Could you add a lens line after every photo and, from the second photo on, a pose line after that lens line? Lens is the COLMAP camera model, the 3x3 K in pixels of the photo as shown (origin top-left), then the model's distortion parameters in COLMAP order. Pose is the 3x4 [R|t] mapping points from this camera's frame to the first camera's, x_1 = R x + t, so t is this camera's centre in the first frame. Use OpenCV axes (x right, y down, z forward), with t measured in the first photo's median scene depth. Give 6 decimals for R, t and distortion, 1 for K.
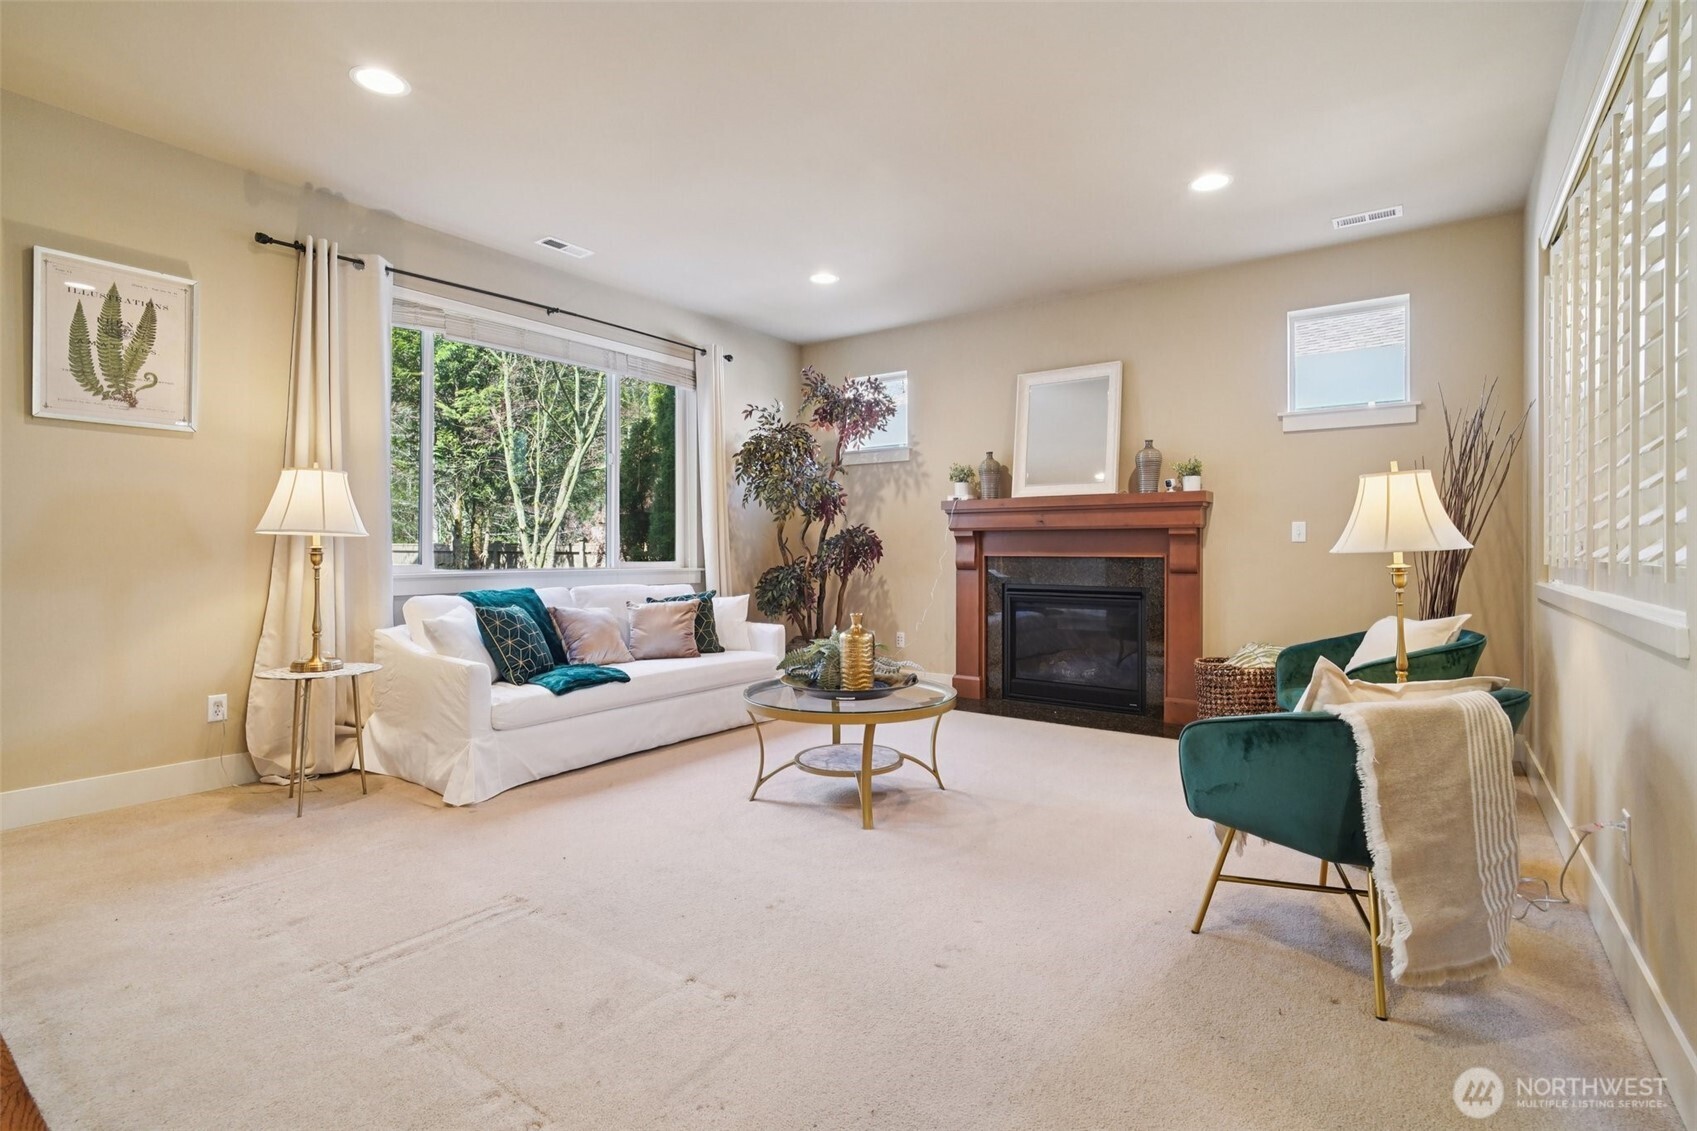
lens RADIAL K [[802.2, 0, 828.3], [0, 802.2, 546.6], [0, 0, 1]] dist [-0.011777, 0.003182]
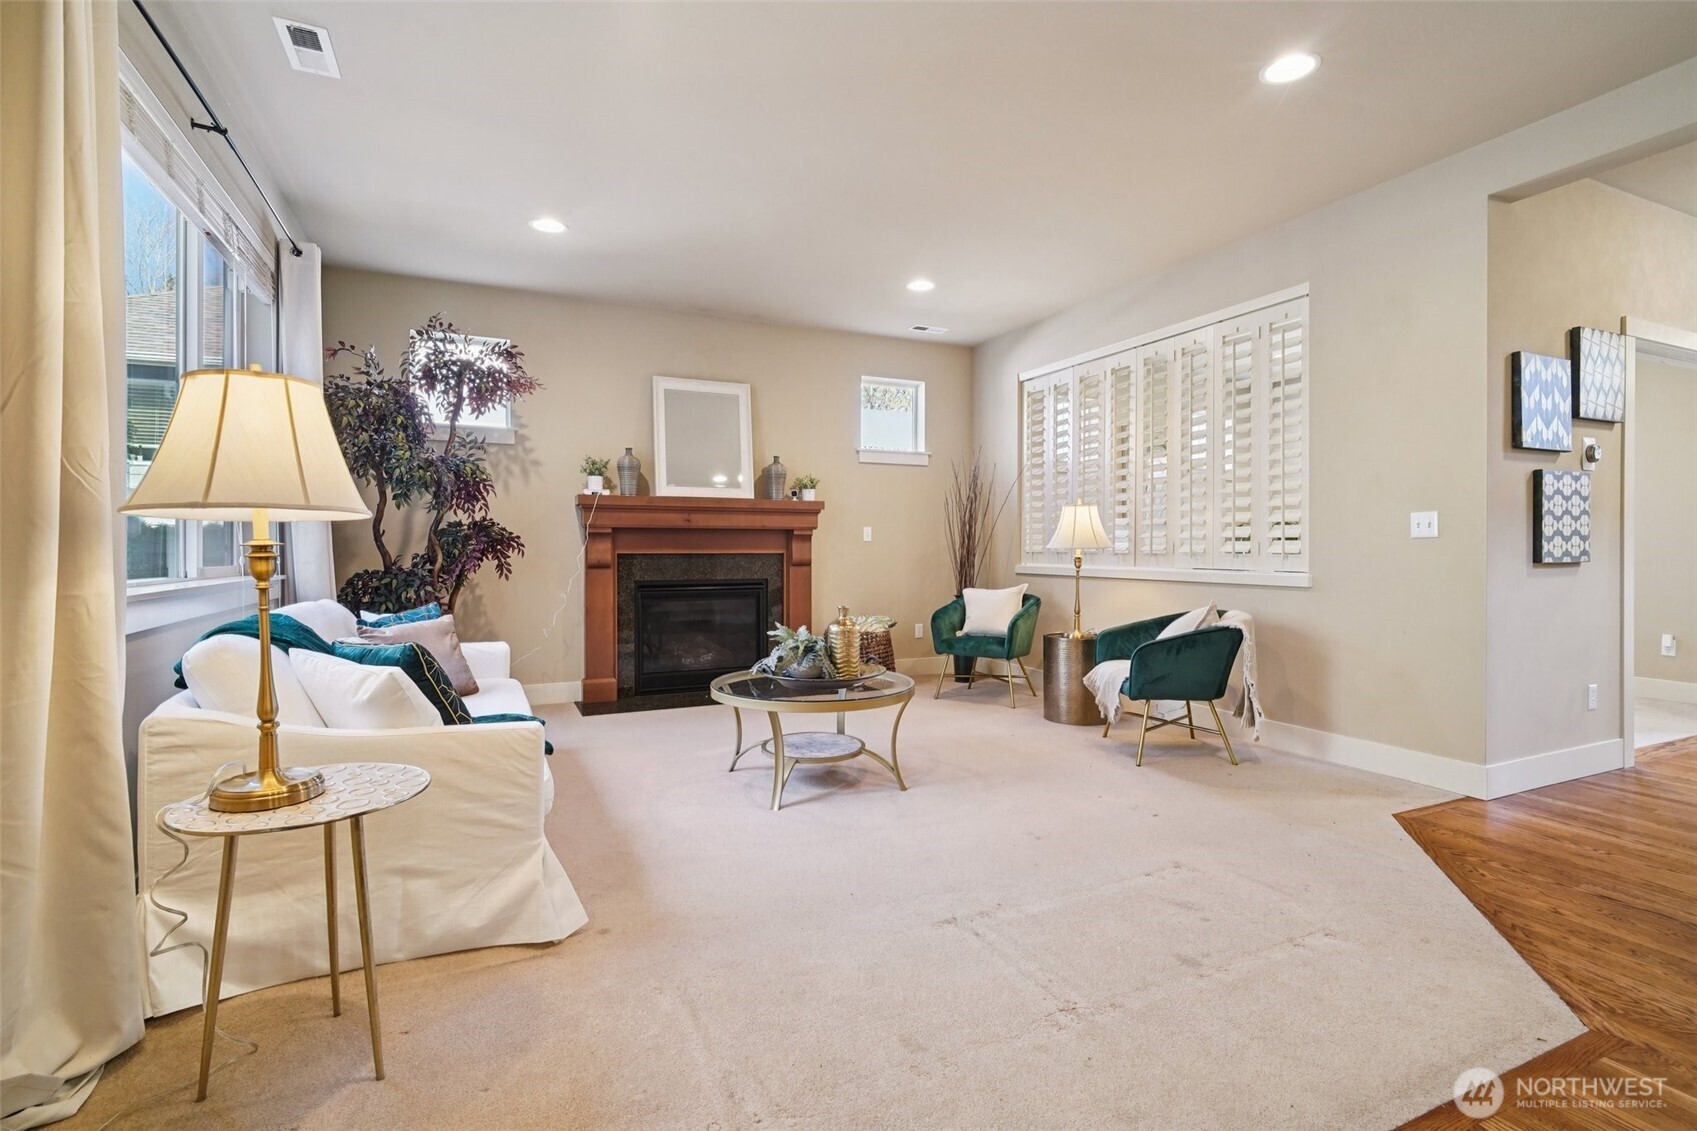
lens RADIAL K [[802.2, 0, 877.9], [0, 802.2, 550.0], [0, 0, 1]] dist [-0.011777, 0.003182]
pose [[0.467812, -0.003125, 0.883823, -0.576289], [-0.005632, 0.999963, 0.006517, -0.000627], [-0.883810, -0.008027, 0.467777, 0.290357]]
